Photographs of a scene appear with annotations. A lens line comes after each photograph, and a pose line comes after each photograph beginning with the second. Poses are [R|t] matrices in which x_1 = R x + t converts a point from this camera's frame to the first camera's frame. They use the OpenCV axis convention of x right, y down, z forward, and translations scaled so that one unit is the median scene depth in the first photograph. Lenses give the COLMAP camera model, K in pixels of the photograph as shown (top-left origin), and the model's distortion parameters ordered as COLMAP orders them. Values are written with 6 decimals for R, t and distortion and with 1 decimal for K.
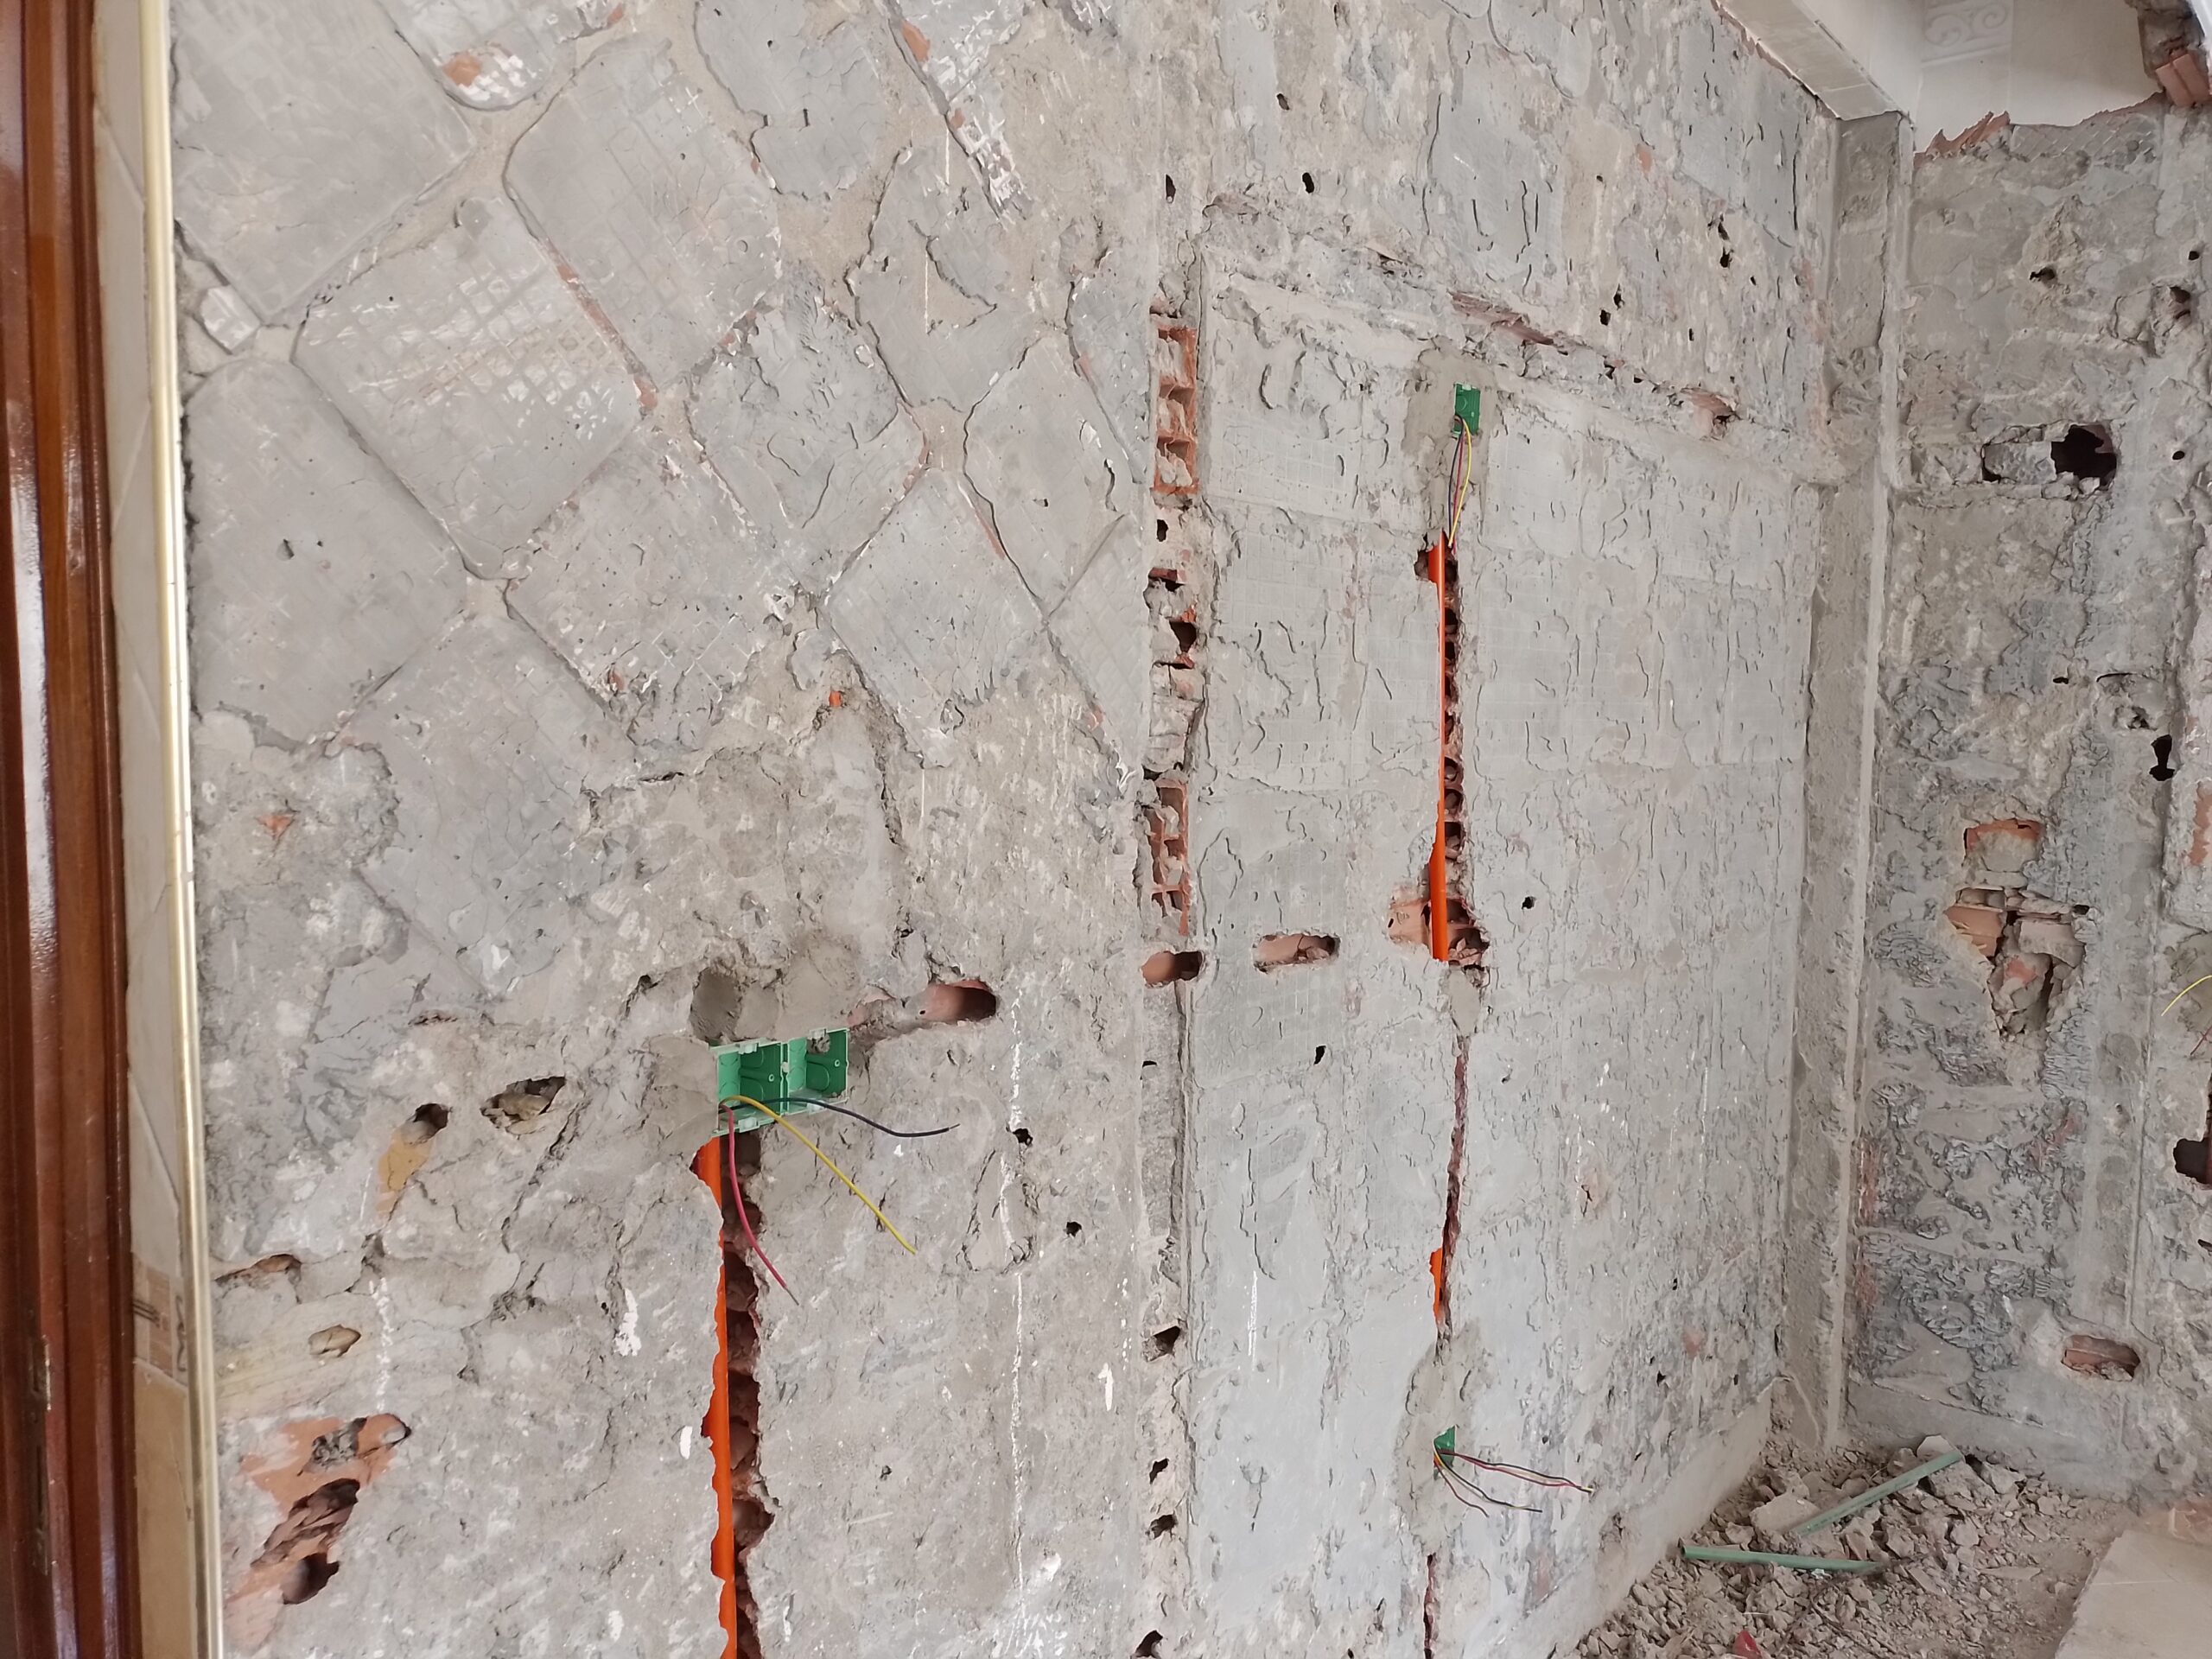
lens RADIAL K [[1721.4, 0, 1158.5], [0, 1721.4, 822.4], [0, 0, 1]] dist [0.114187, -0.127495]
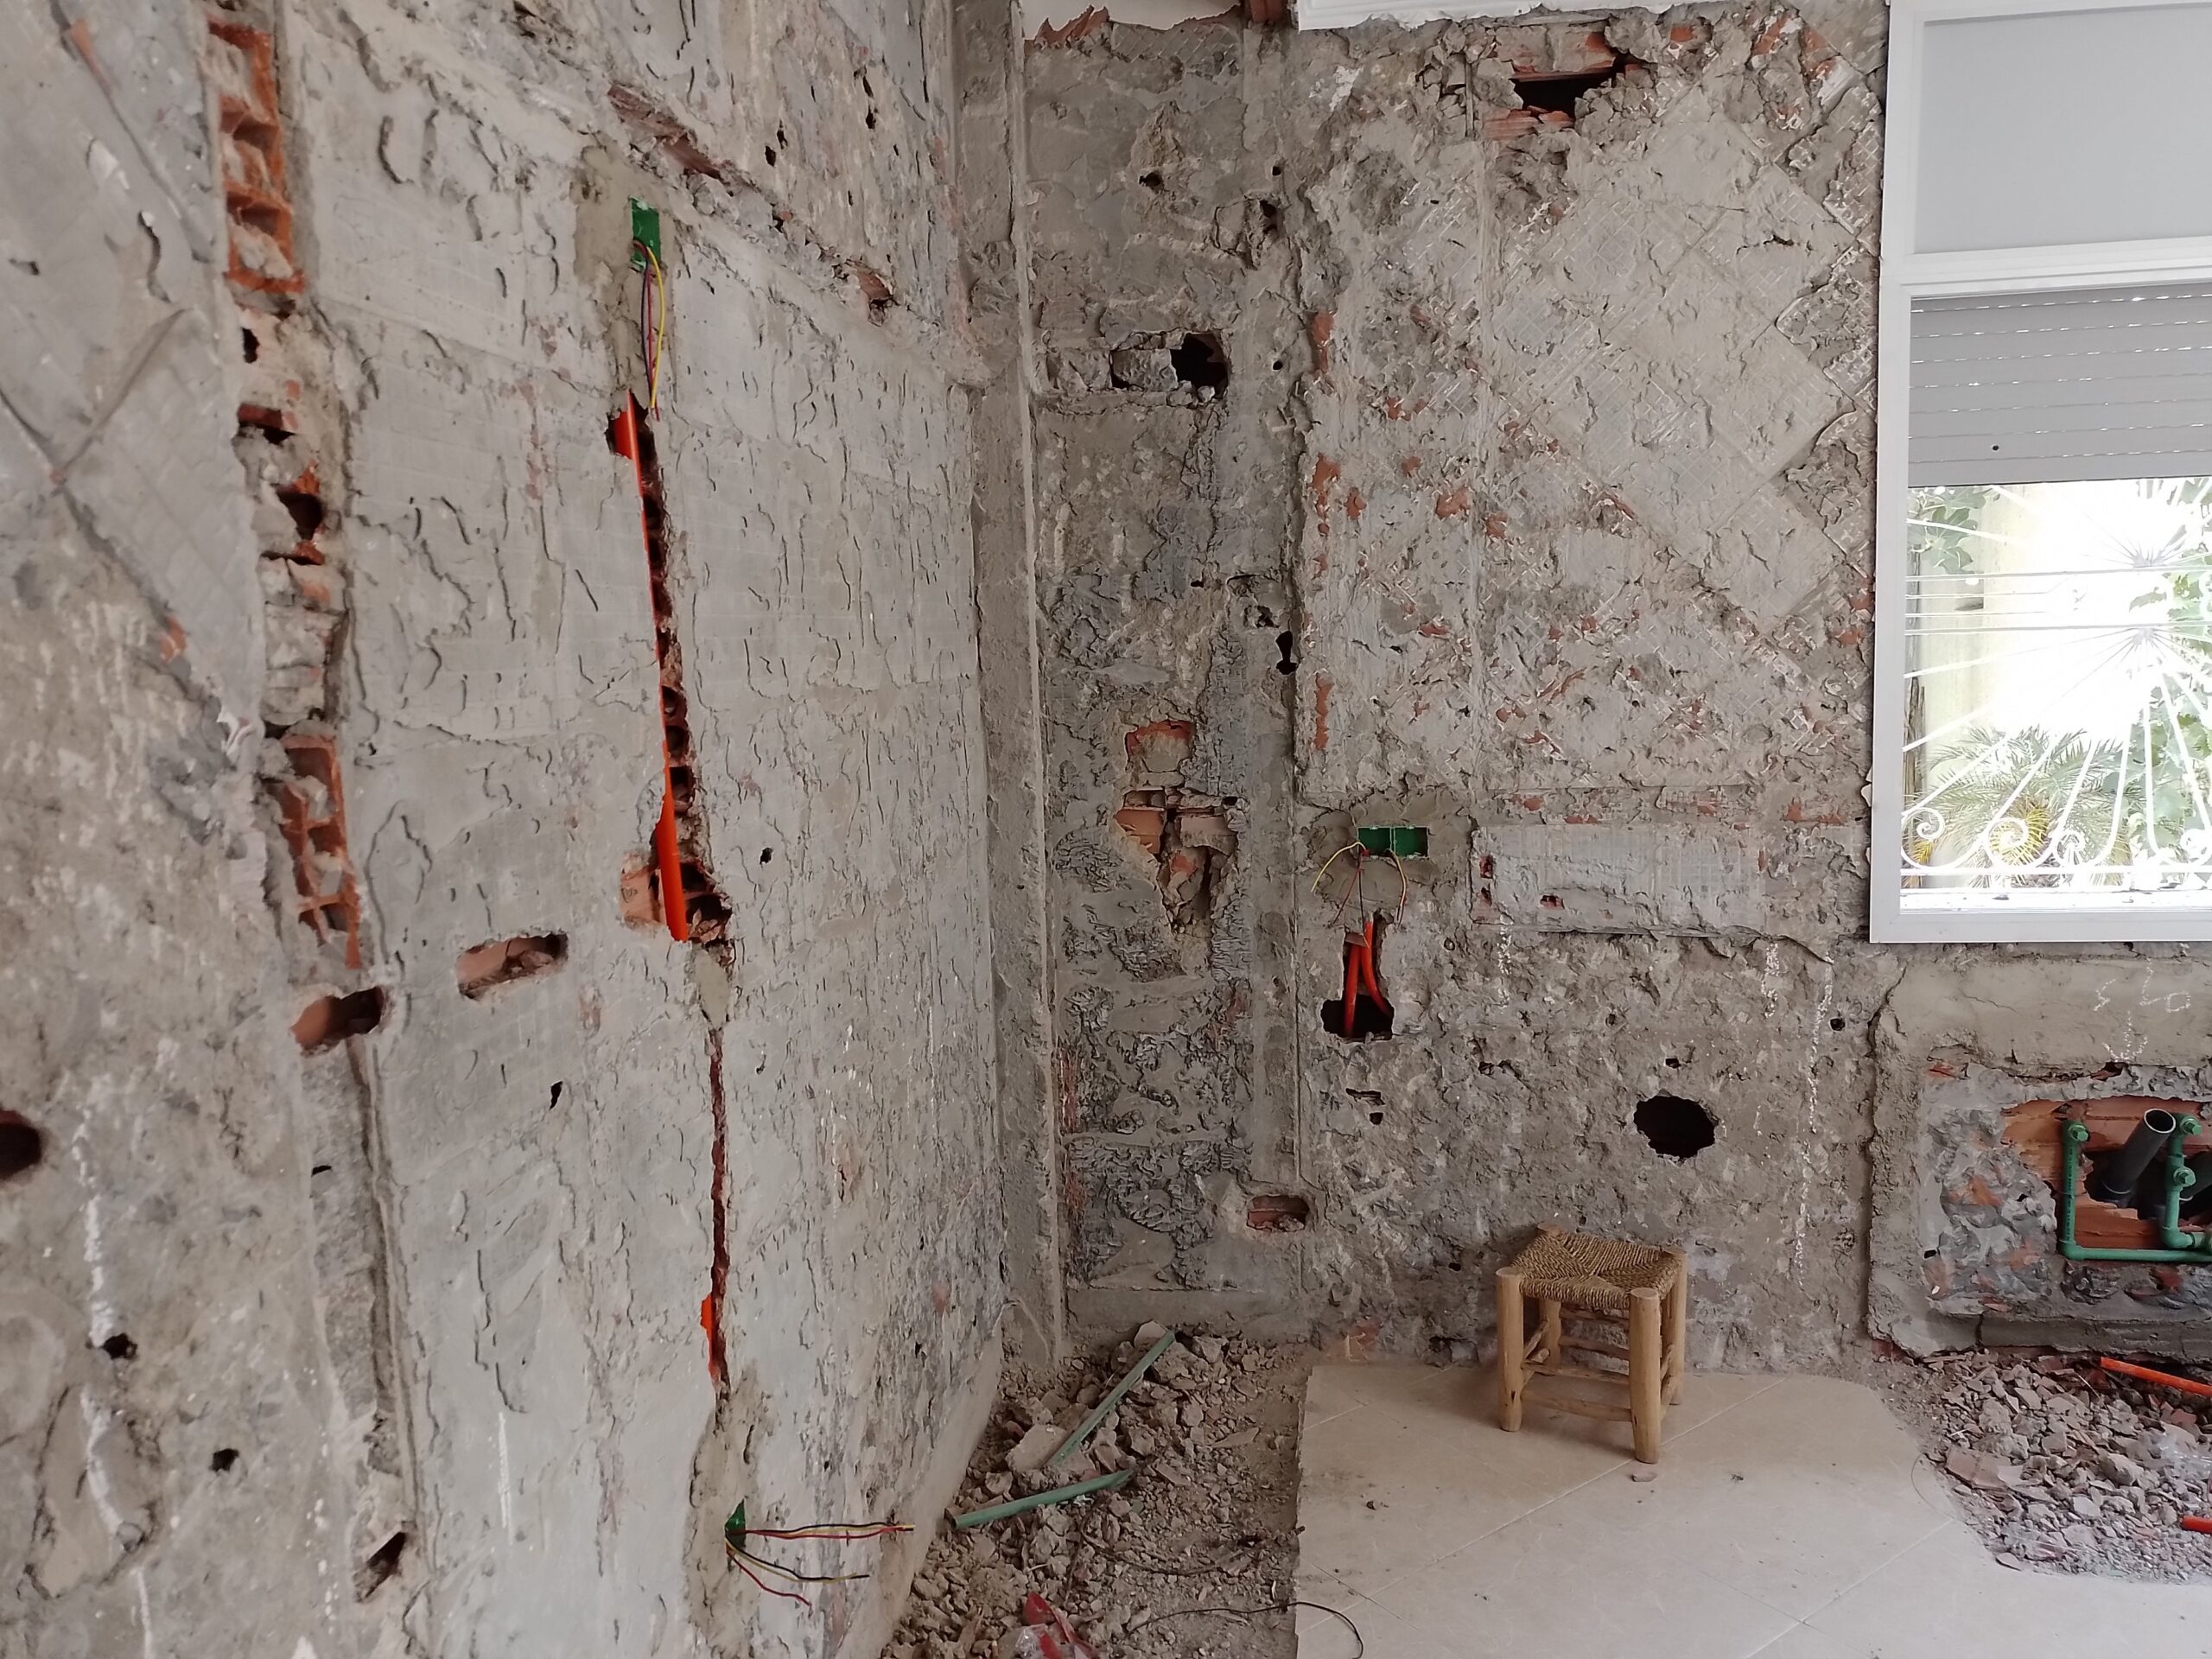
lens RADIAL K [[1721.4, 0, 1158.5], [0, 1721.4, 822.4], [0, 0, 1]] dist [0.114187, -0.127495]
pose [[0.868546, -0.102809, 0.484828, -0.021872], [0.085312, 0.994660, 0.058088, -0.001859], [-0.488211, -0.009091, 0.872678, 0.147341]]
